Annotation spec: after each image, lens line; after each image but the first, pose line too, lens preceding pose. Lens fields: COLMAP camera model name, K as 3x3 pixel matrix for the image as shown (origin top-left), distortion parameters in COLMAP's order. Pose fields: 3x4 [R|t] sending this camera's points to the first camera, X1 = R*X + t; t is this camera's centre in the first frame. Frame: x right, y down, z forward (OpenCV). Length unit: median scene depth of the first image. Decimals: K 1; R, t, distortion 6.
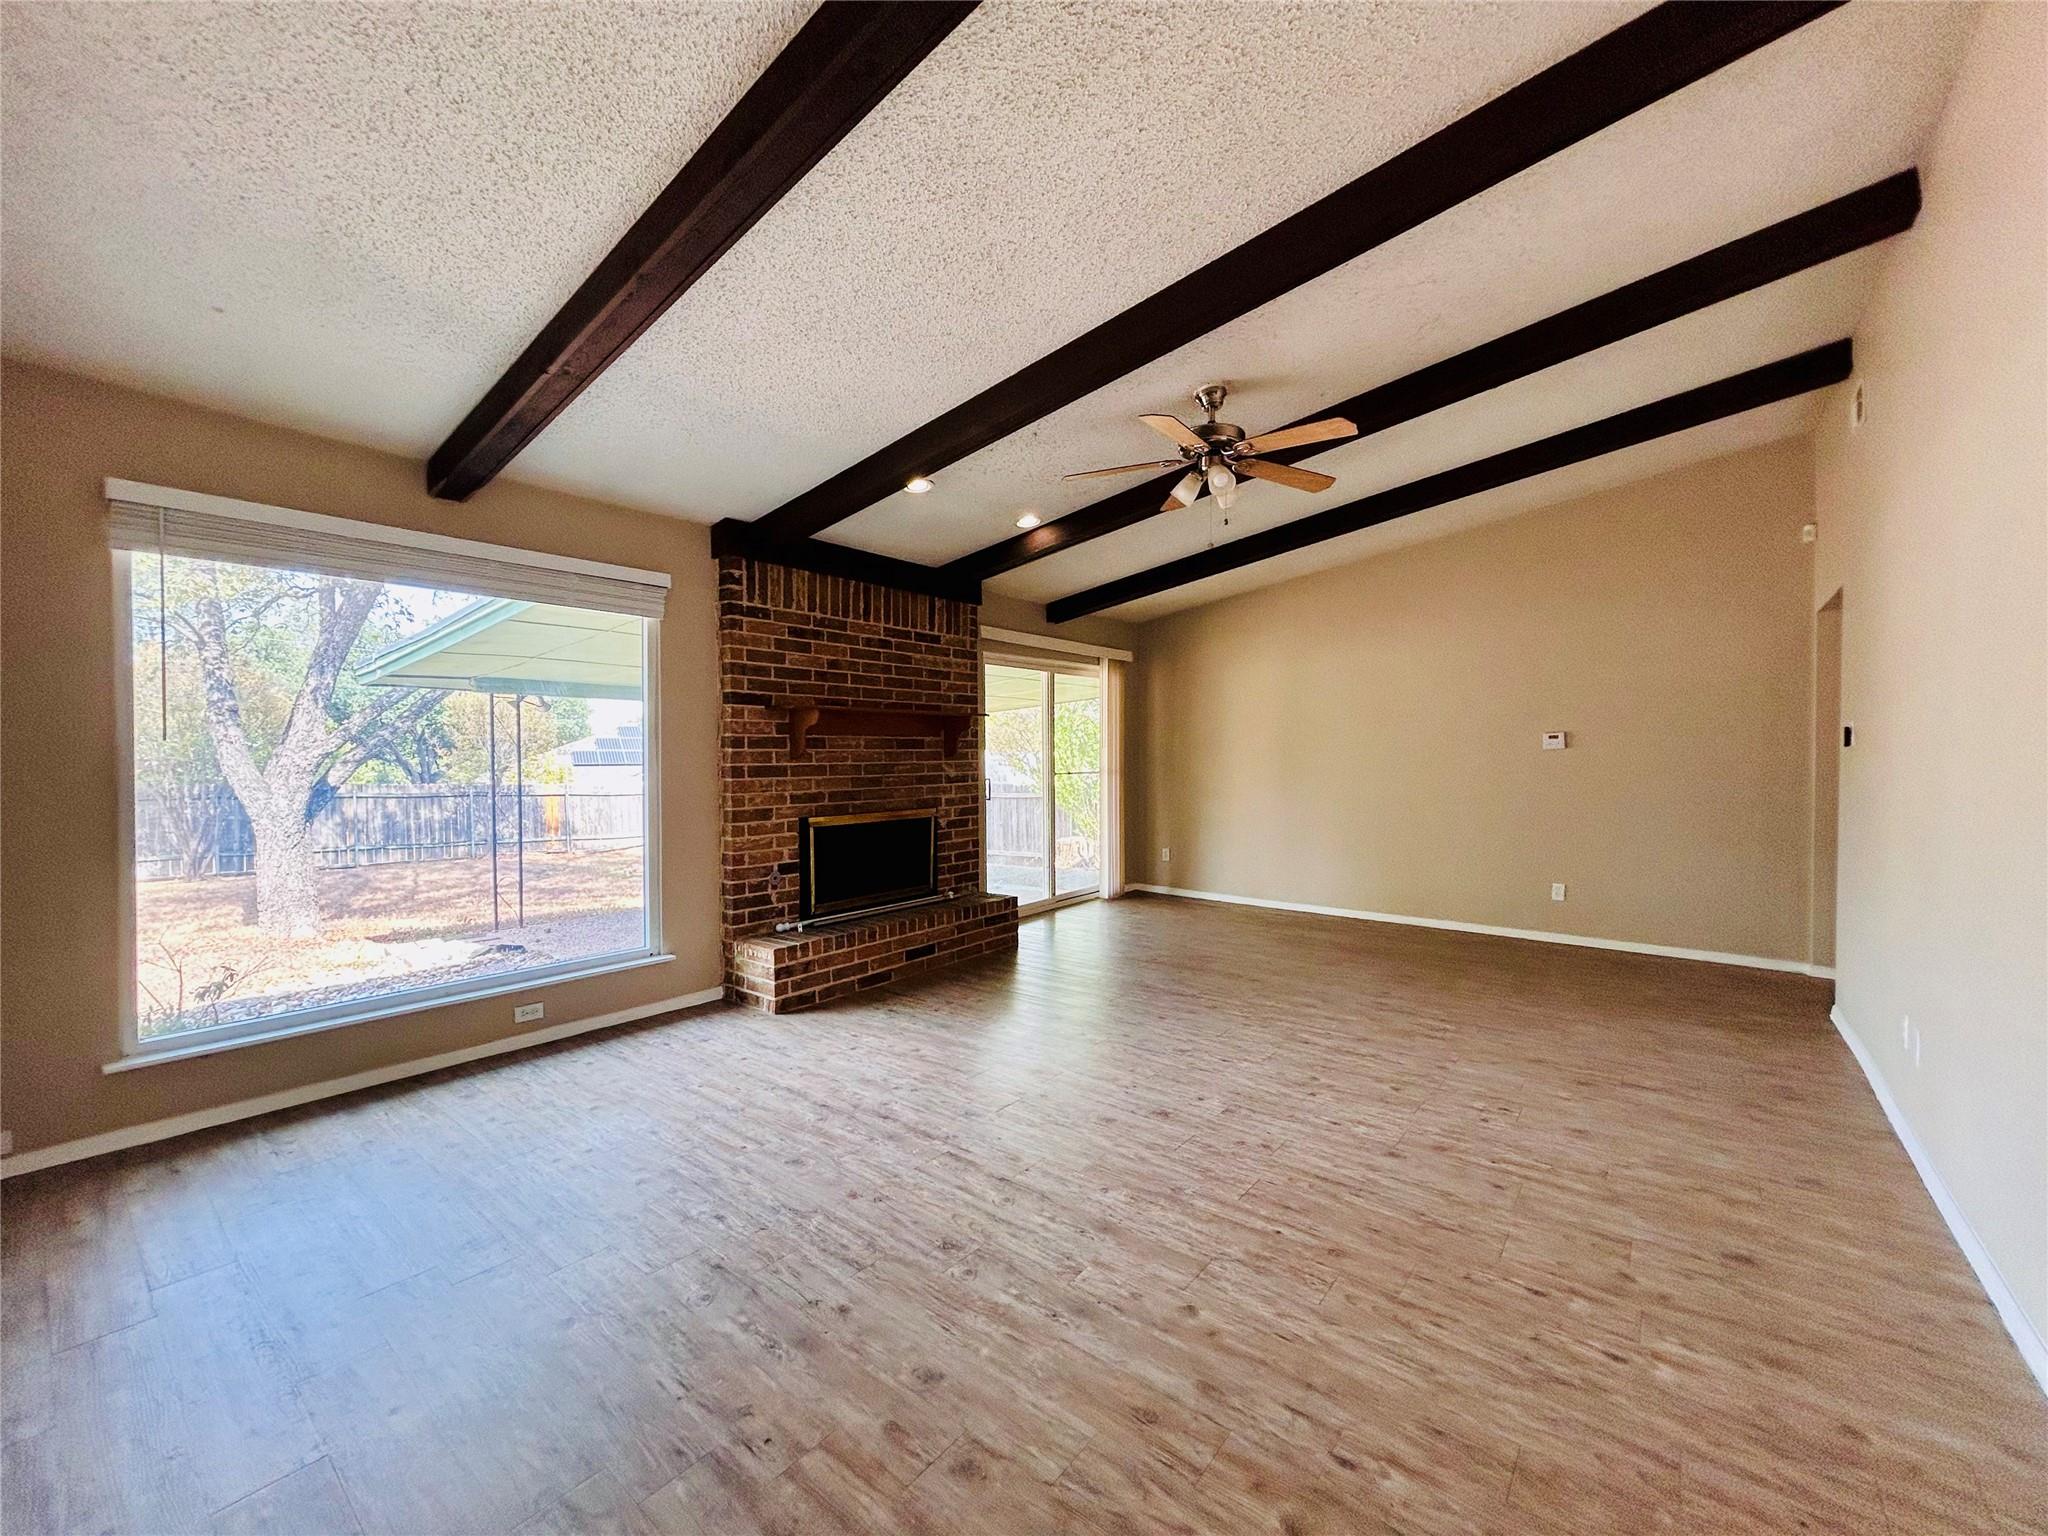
lens RADIAL K [[821.8, 0, 1027.4], [0, 821.8, 769.9], [0, 0, 1]] dist [0.000649, -0.000219]
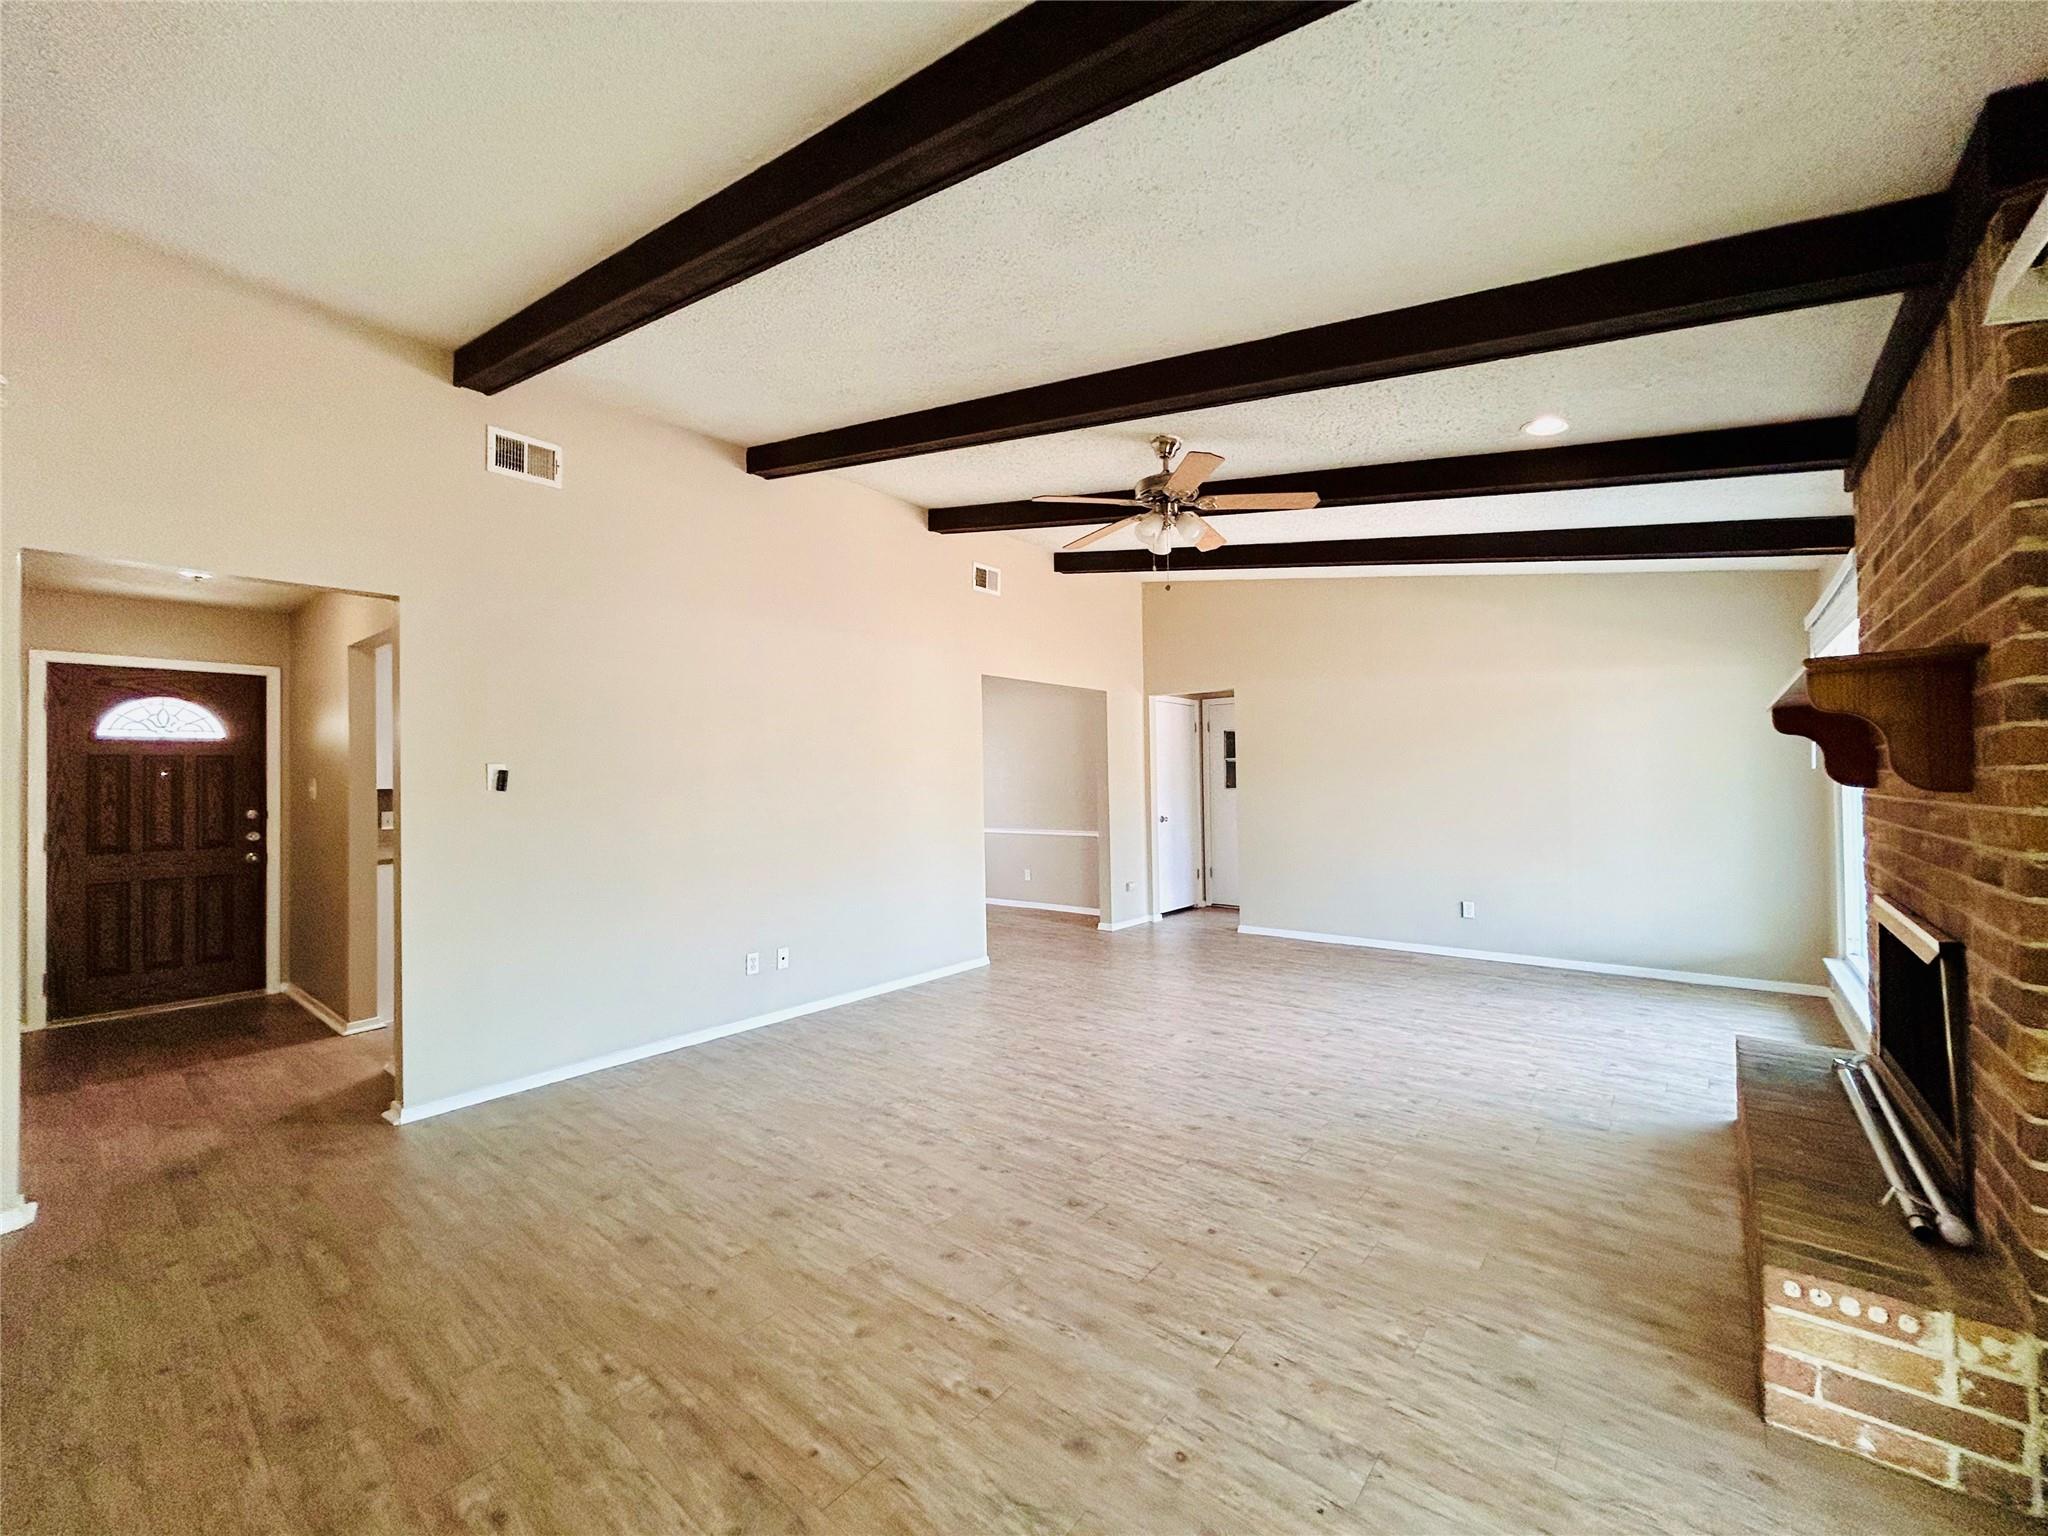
lens RADIAL K [[821.8, 0, 1027.4], [0, 821.8, 769.9], [0, 0, 1]] dist [0.000649, -0.000219]
pose [[-0.999722, 0.016012, 0.017289, 0.308363], [0.016040, 0.999870, 0.001491, -0.037266], [-0.017263, 0.001768, -0.999849, 1.626011]]
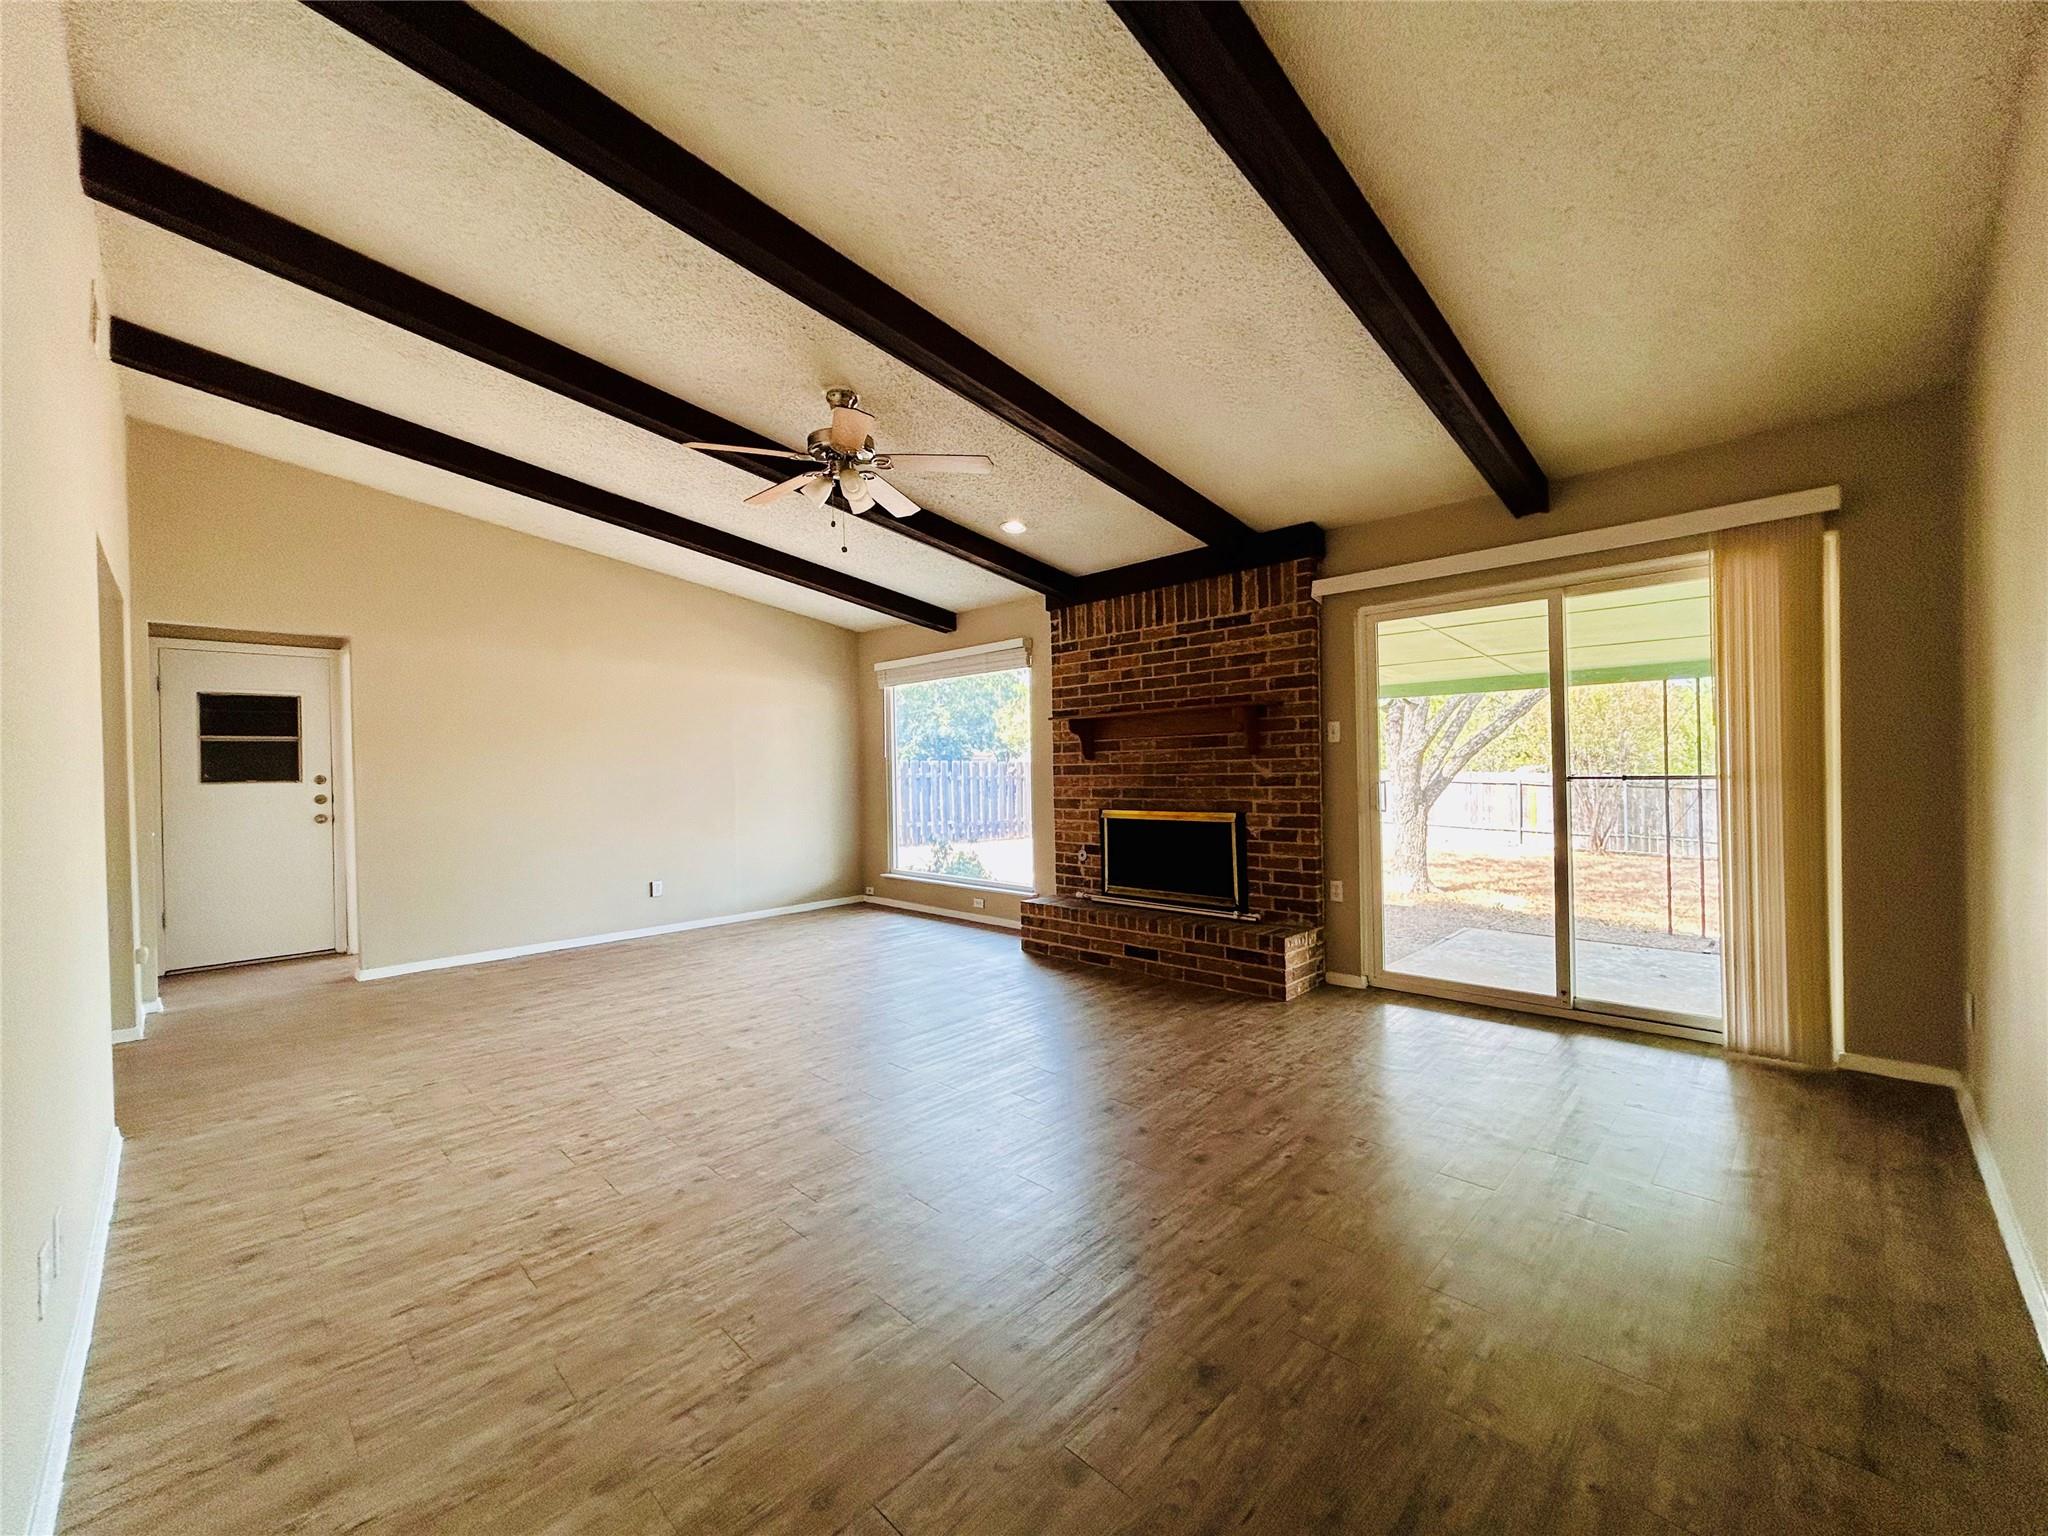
lens RADIAL K [[821.8, 0, 1027.4], [0, 821.8, 769.9], [0, 0, 1]] dist [0.000649, -0.000219]
pose [[-0.105996, 0.009635, -0.994320, 0.950156], [0.002977, 0.999952, 0.009372, -0.010493], [0.994362, -0.001966, -0.106020, 1.054269]]
